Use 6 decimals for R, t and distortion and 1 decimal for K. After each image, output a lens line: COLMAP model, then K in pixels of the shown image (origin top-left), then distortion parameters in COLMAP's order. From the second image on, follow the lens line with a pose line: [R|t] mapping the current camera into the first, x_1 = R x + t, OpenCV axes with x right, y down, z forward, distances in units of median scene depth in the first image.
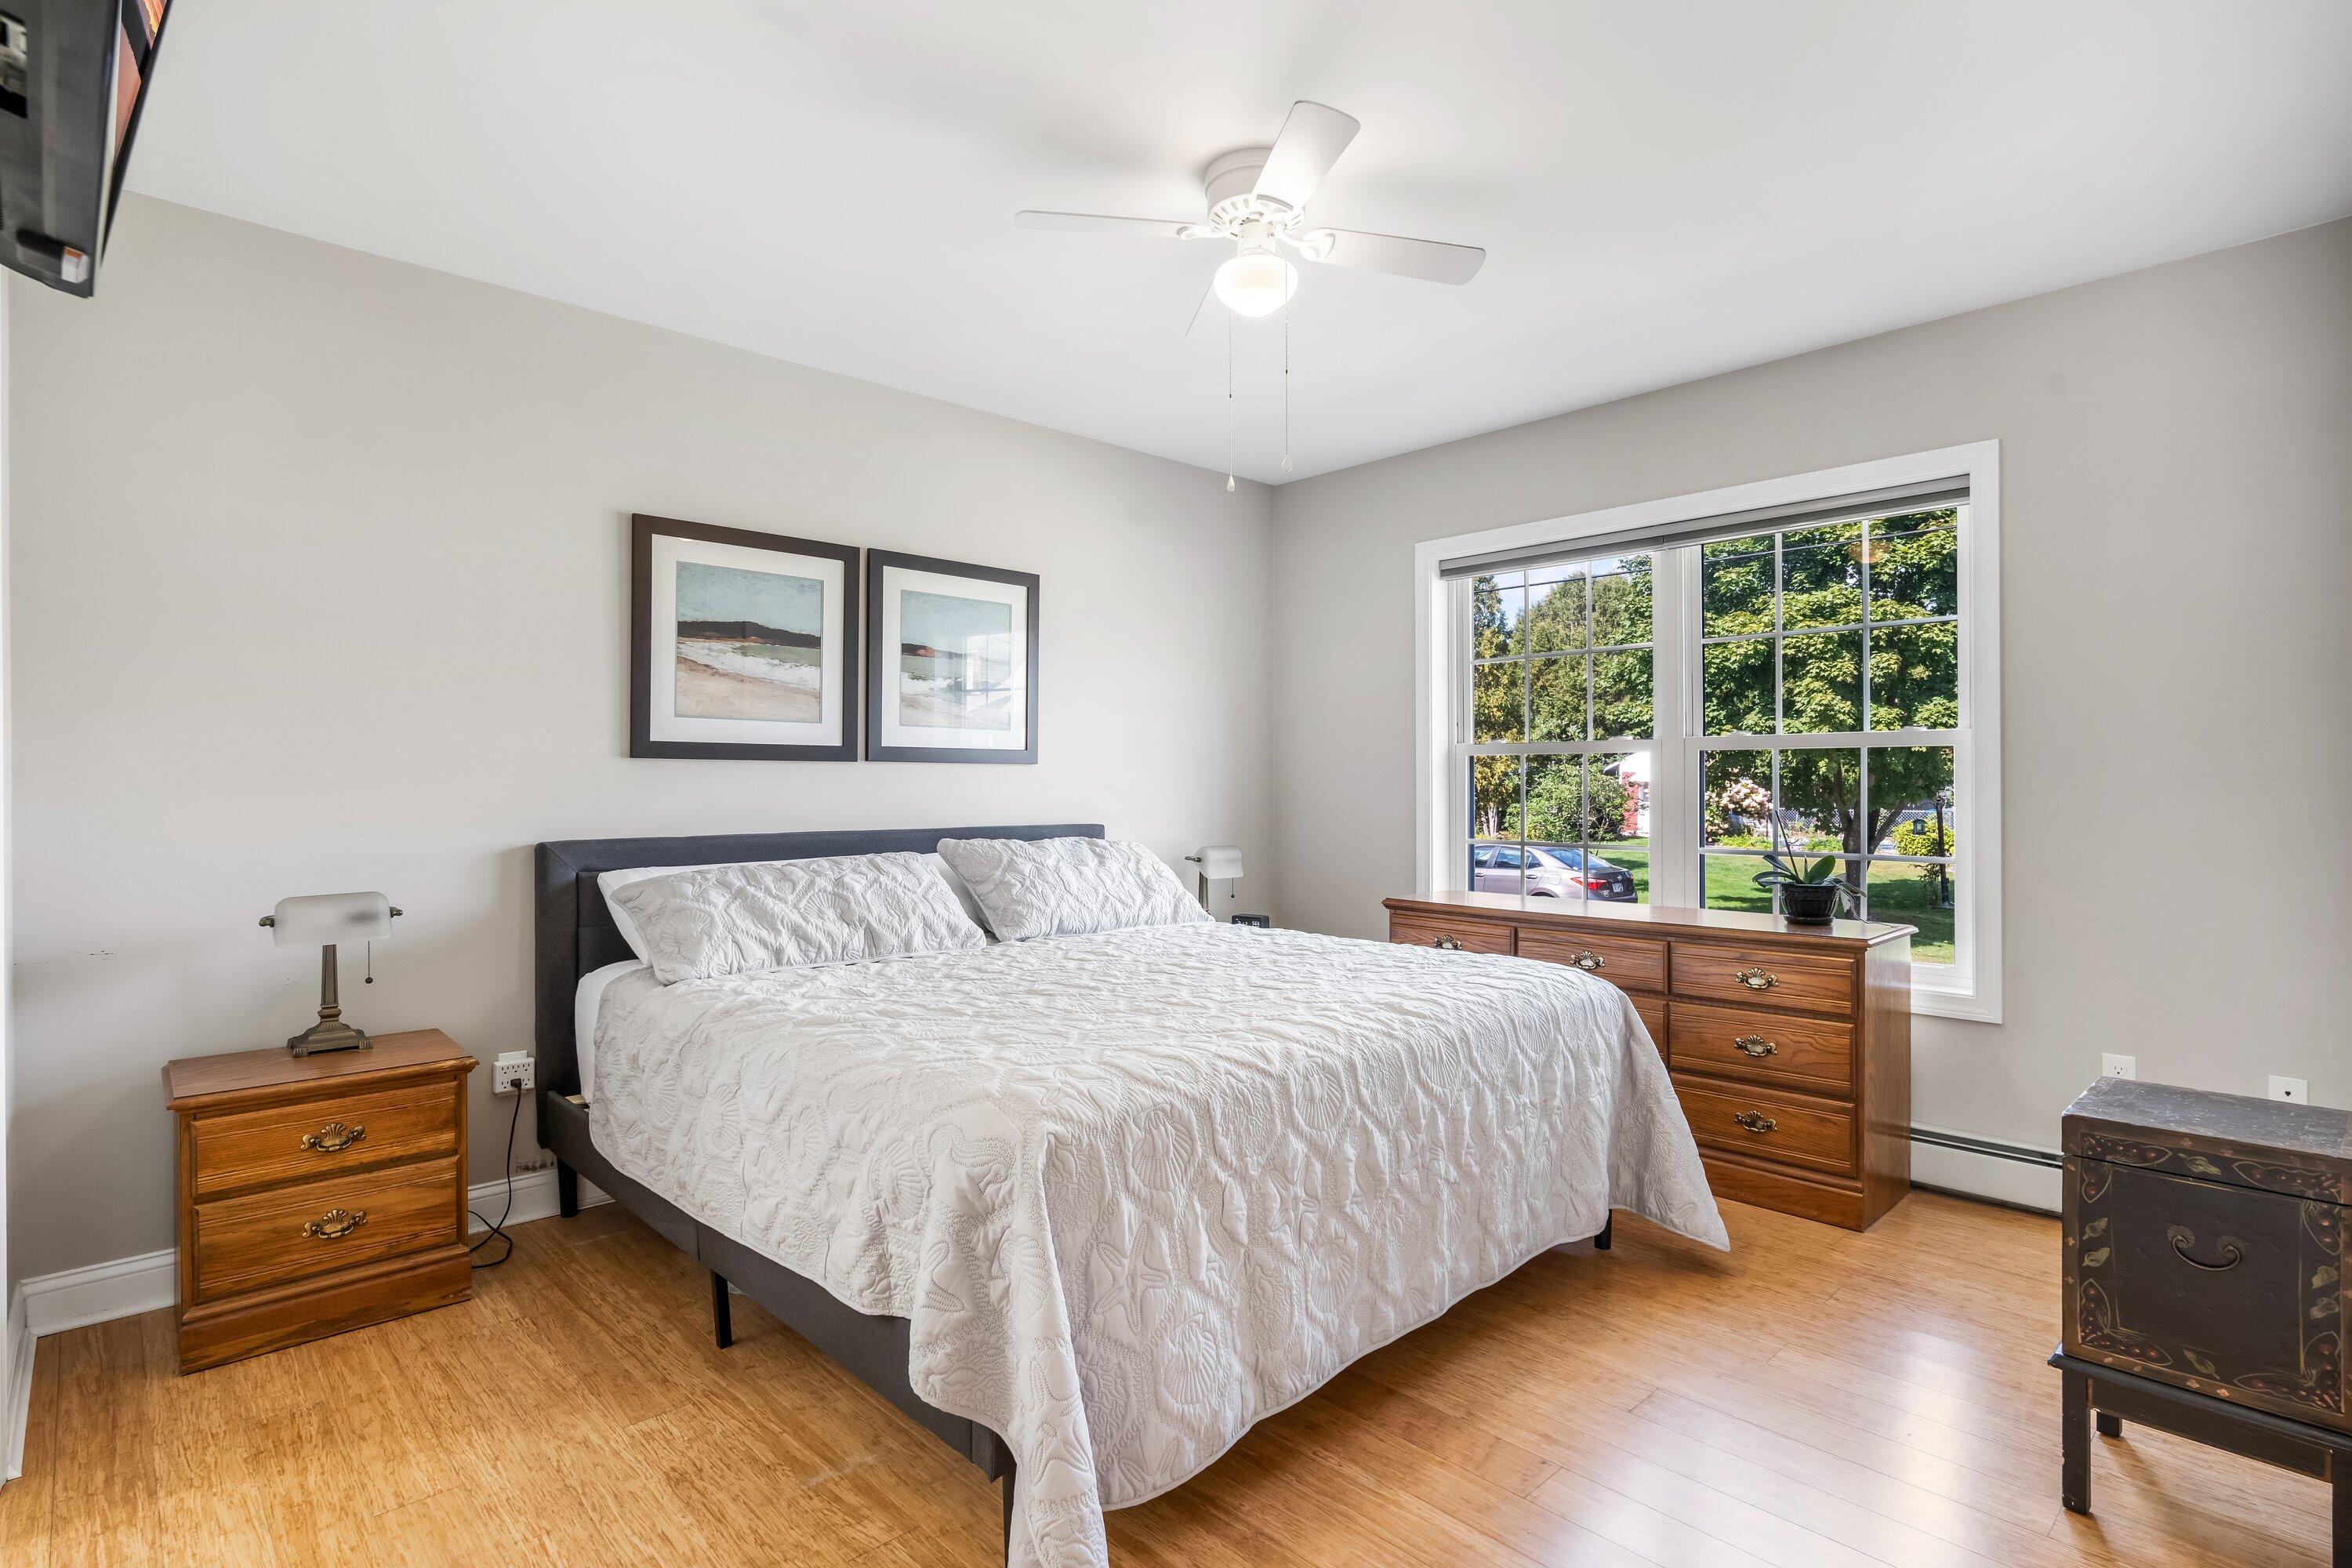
lens RADIAL K [[1158.4, 0, 1179.8], [0, 1158.4, 786.4], [0, 0, 1]] dist [-0.001593, -0.000791]
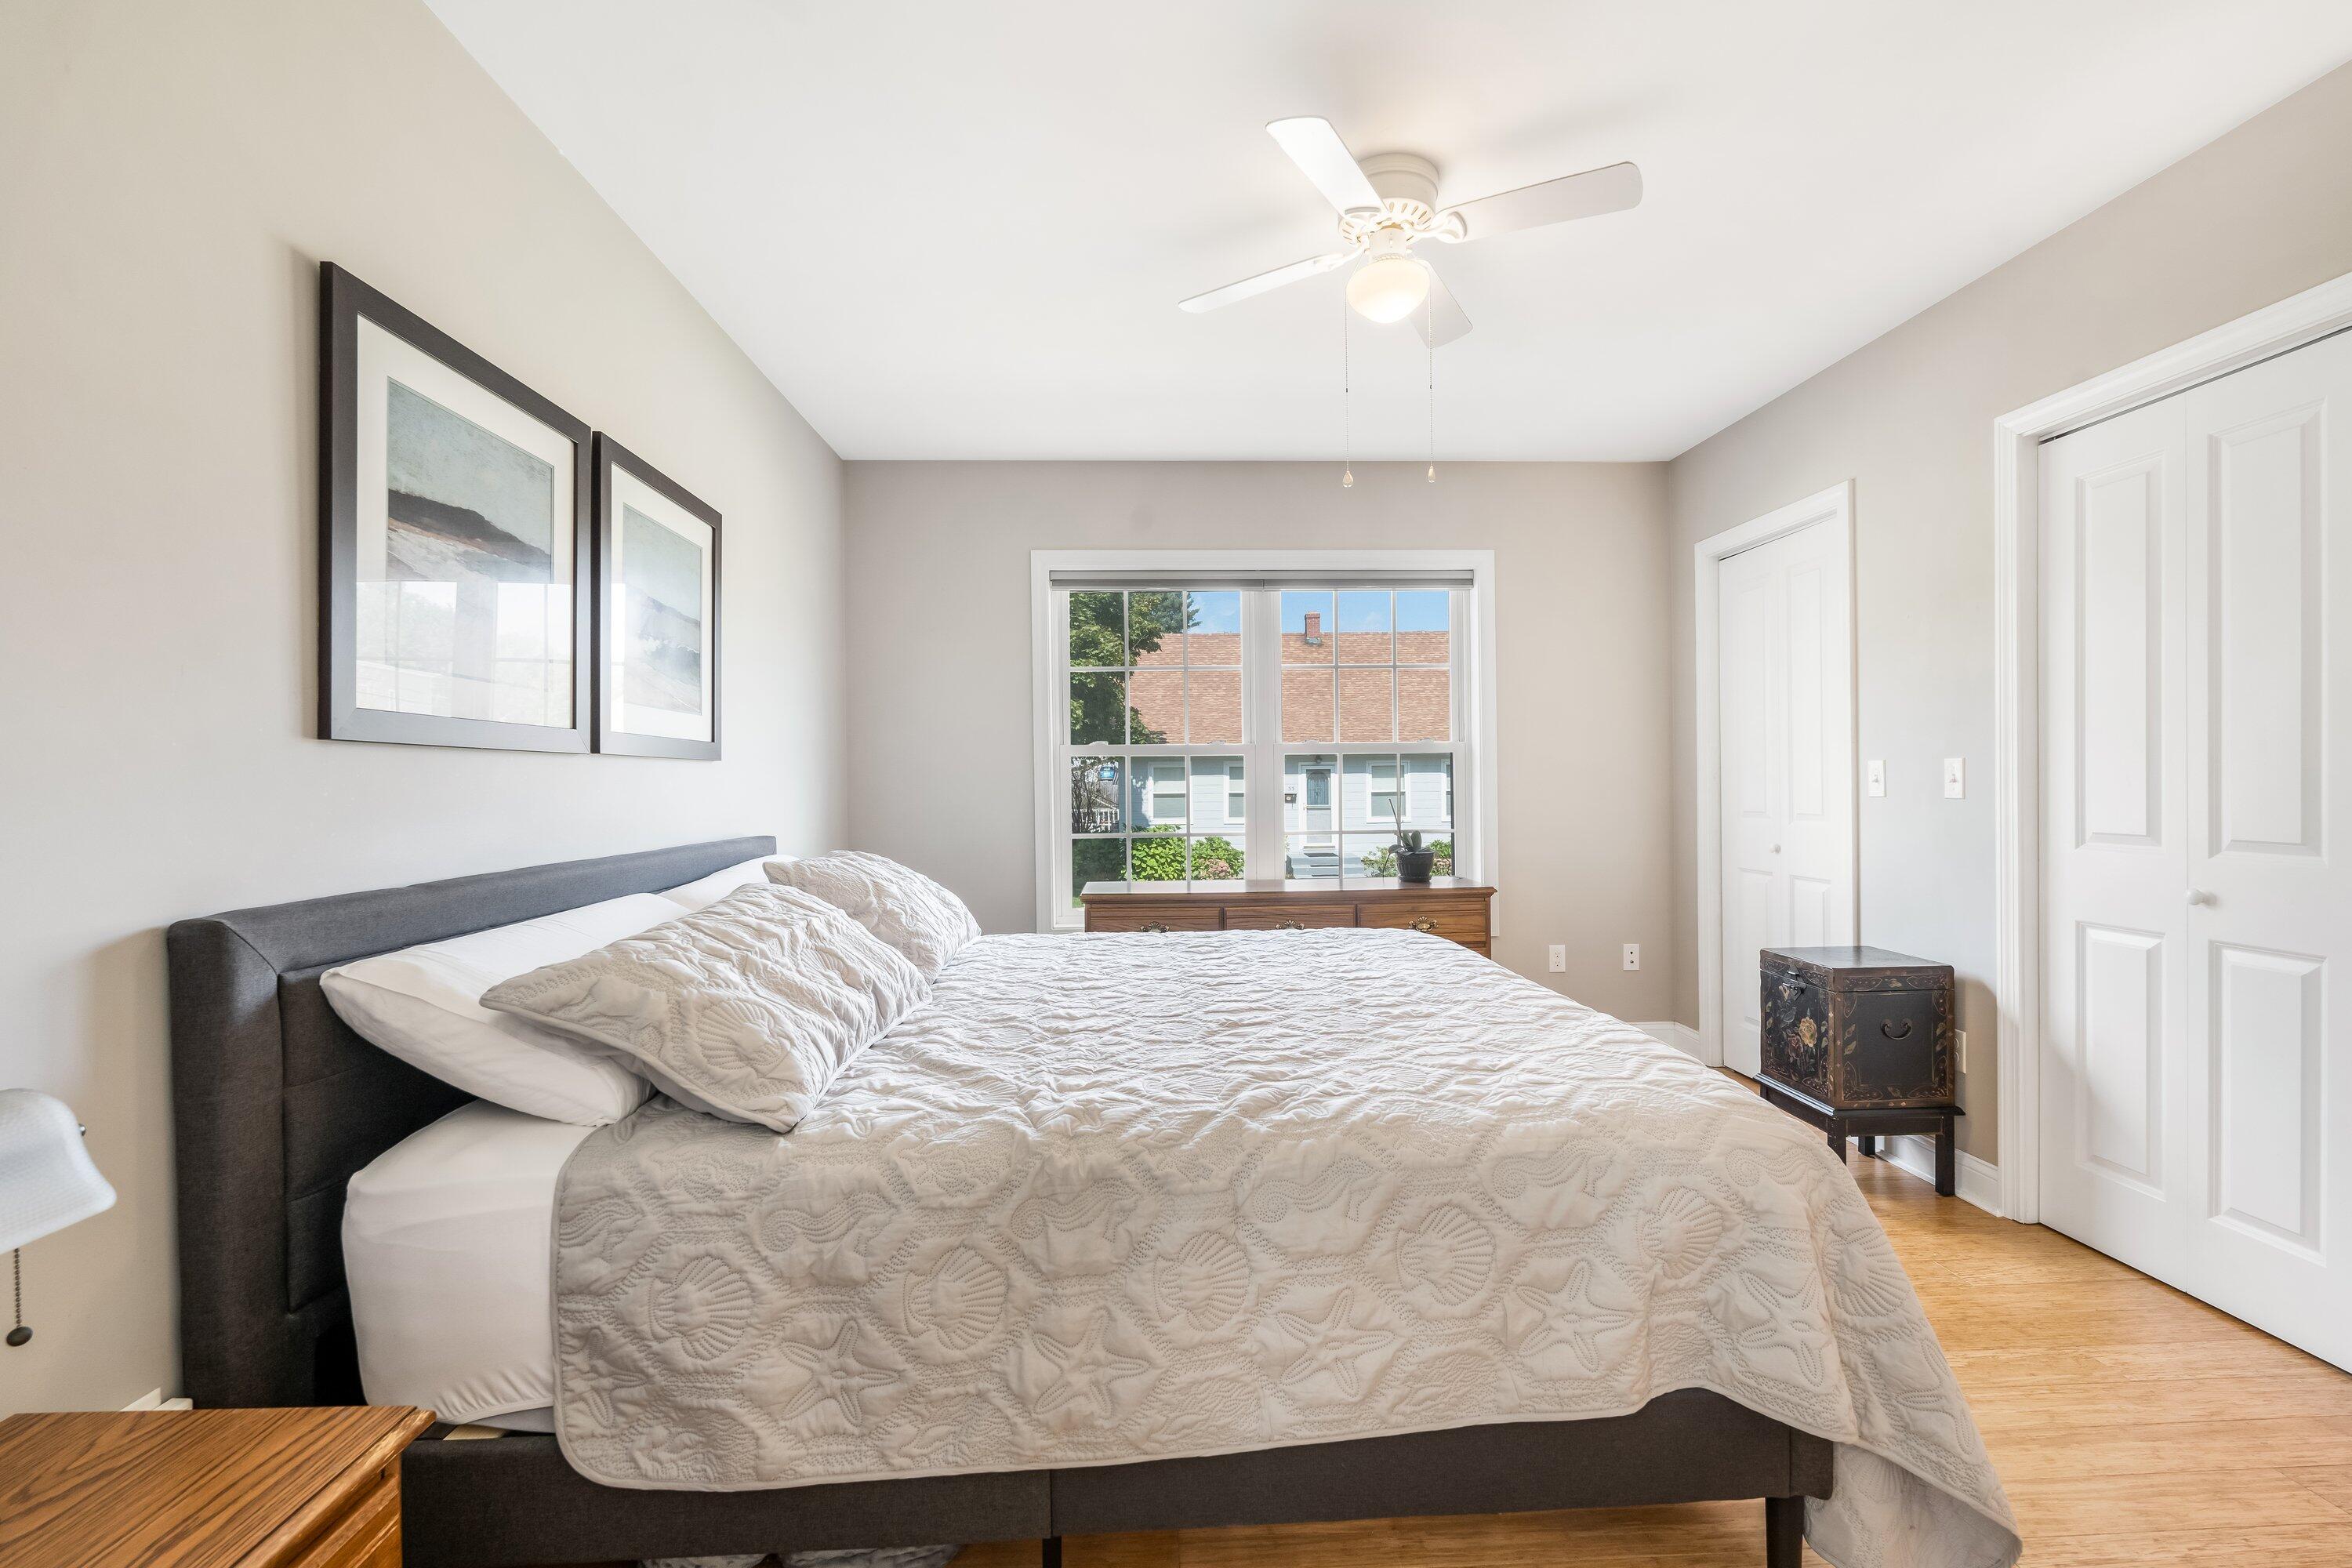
lens RADIAL K [[1035.8, 0, 1185.6], [0, 1035.8, 784.7], [0, 0, 1]] dist [-0.005330, 0.000646]
pose [[0.653213, -0.009392, 0.757116, -0.532689], [0.012689, 0.999918, 0.001456, -0.000343], [-0.757068, 0.008656, 0.653279, 0.387815]]
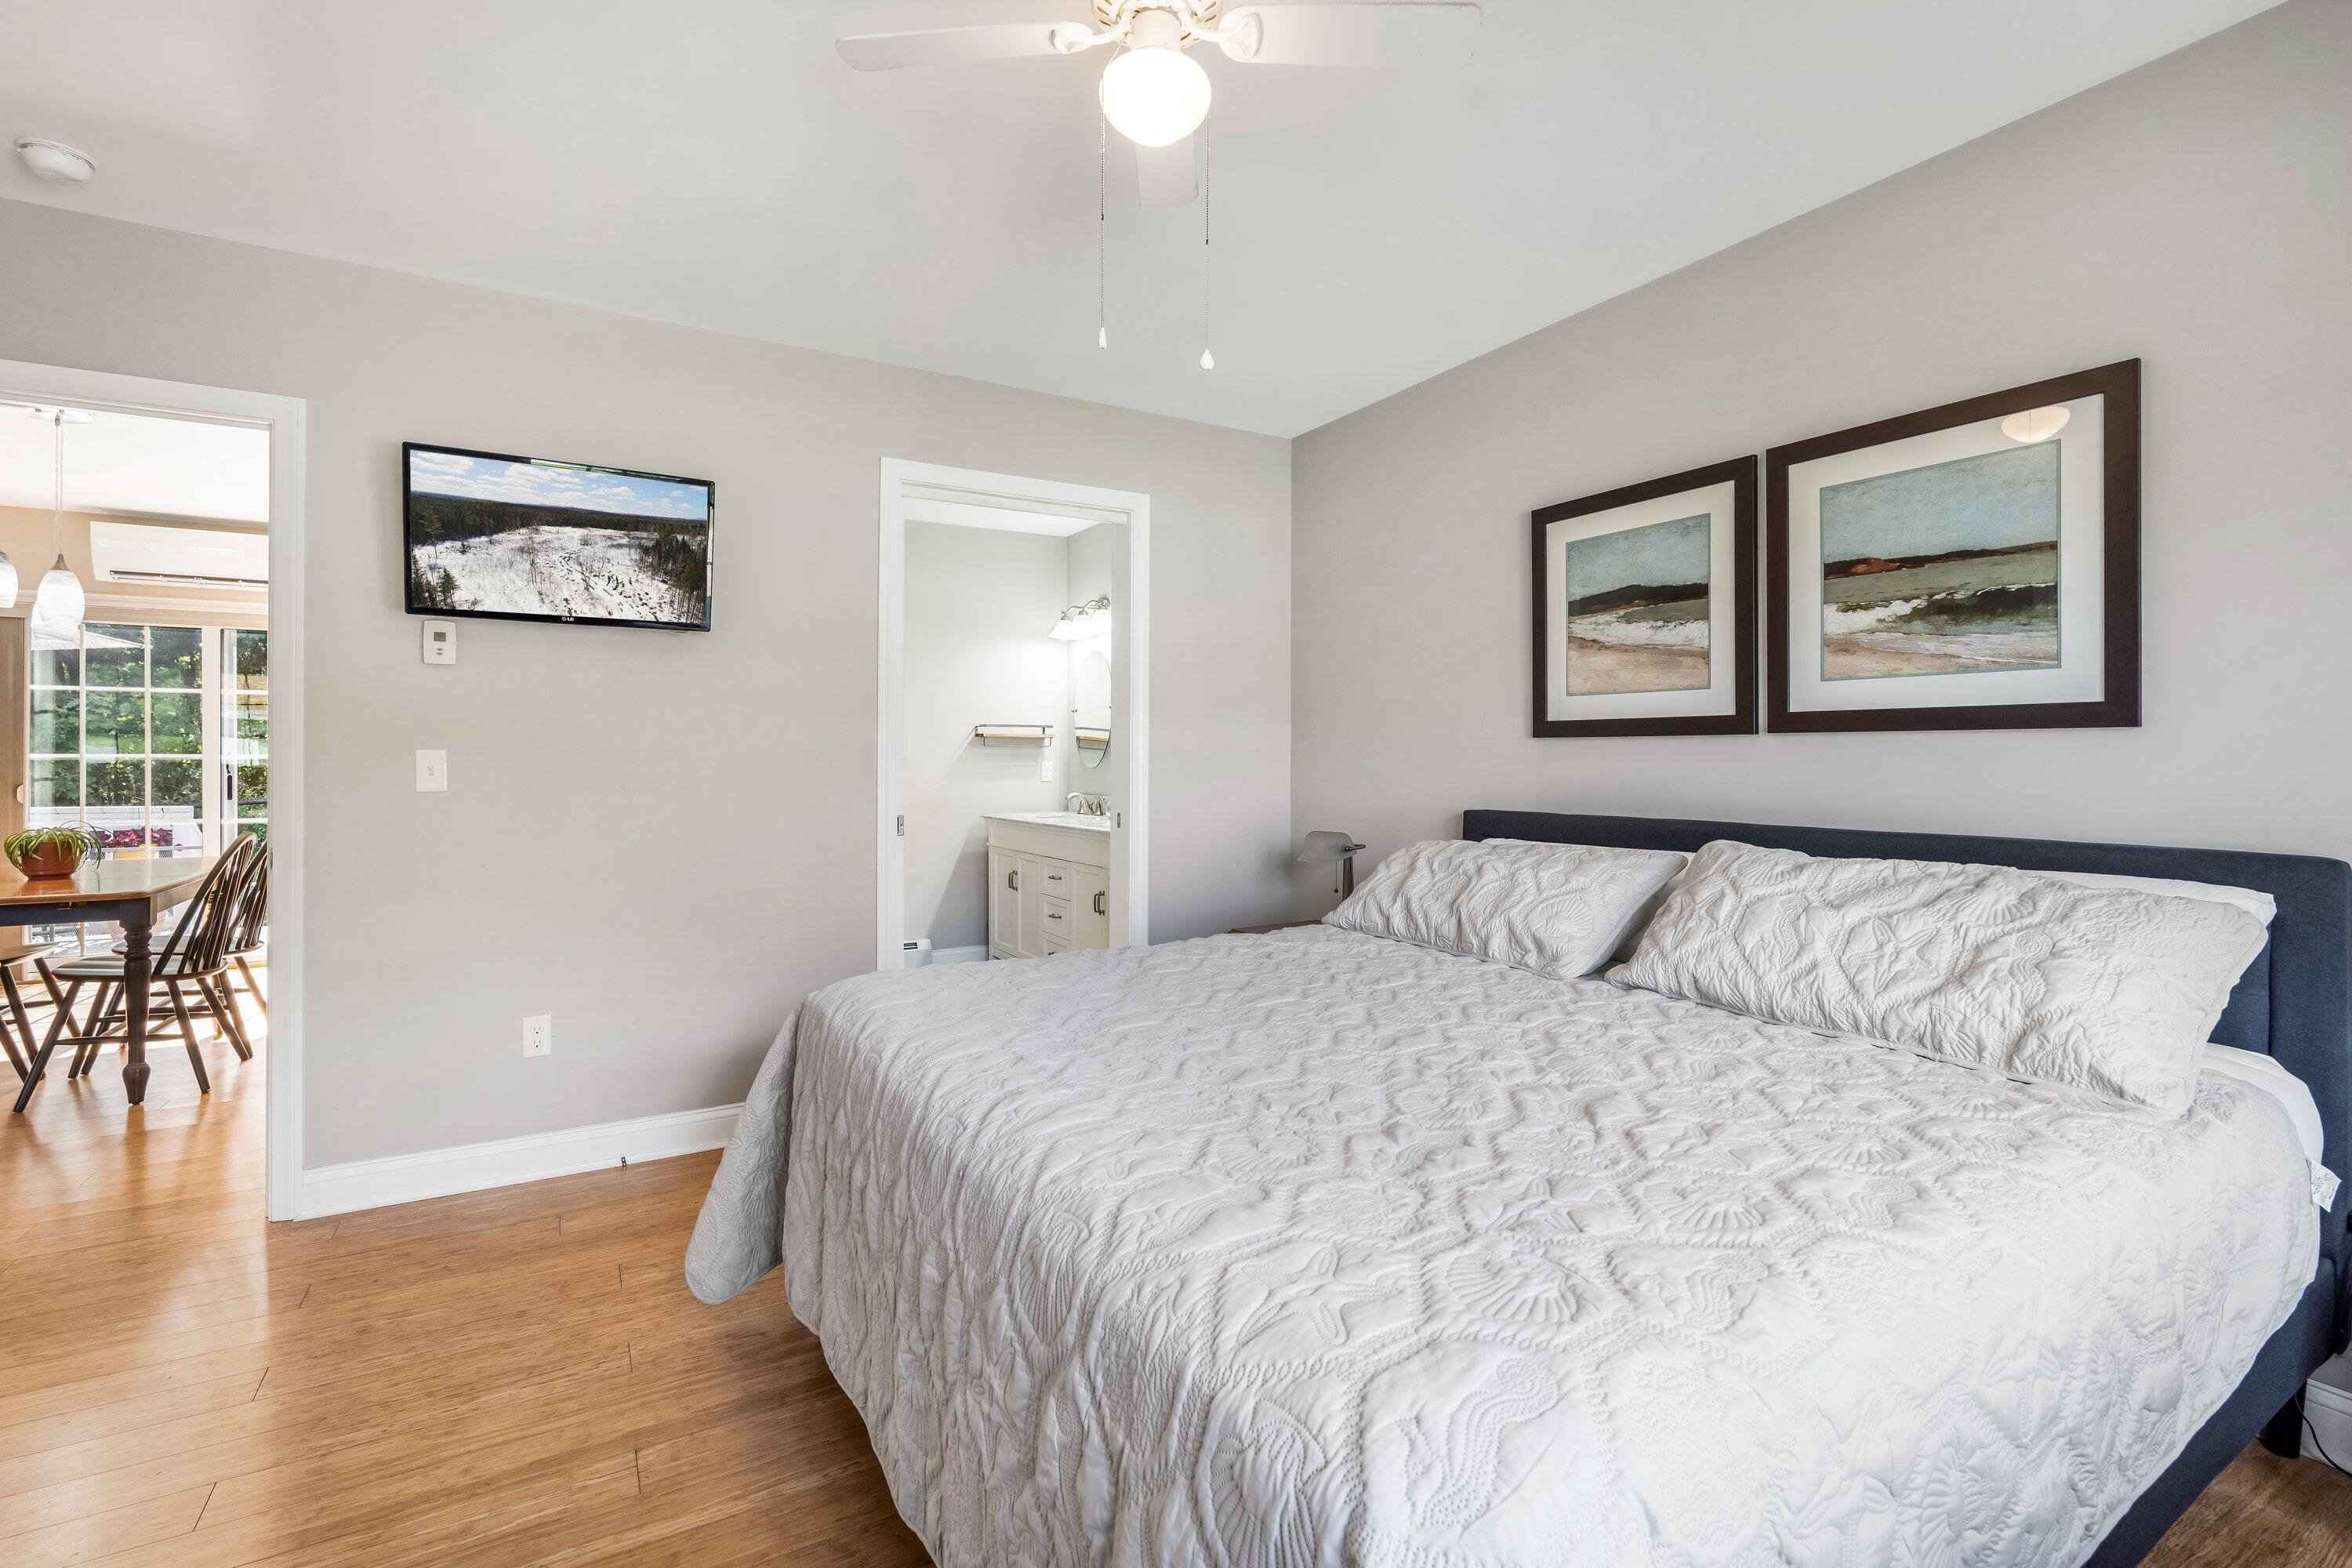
lens RADIAL K [[1035.8, 0, 1182.4], [0, 1035.8, 765.4], [0, 0, 1]] dist [-0.005330, 0.000646]
pose [[-0.215404, 0.007226, -0.976498, 0.502027], [-0.003845, 0.999959, 0.008247, -0.005232], [0.976517, 0.005531, -0.215368, 0.828464]]
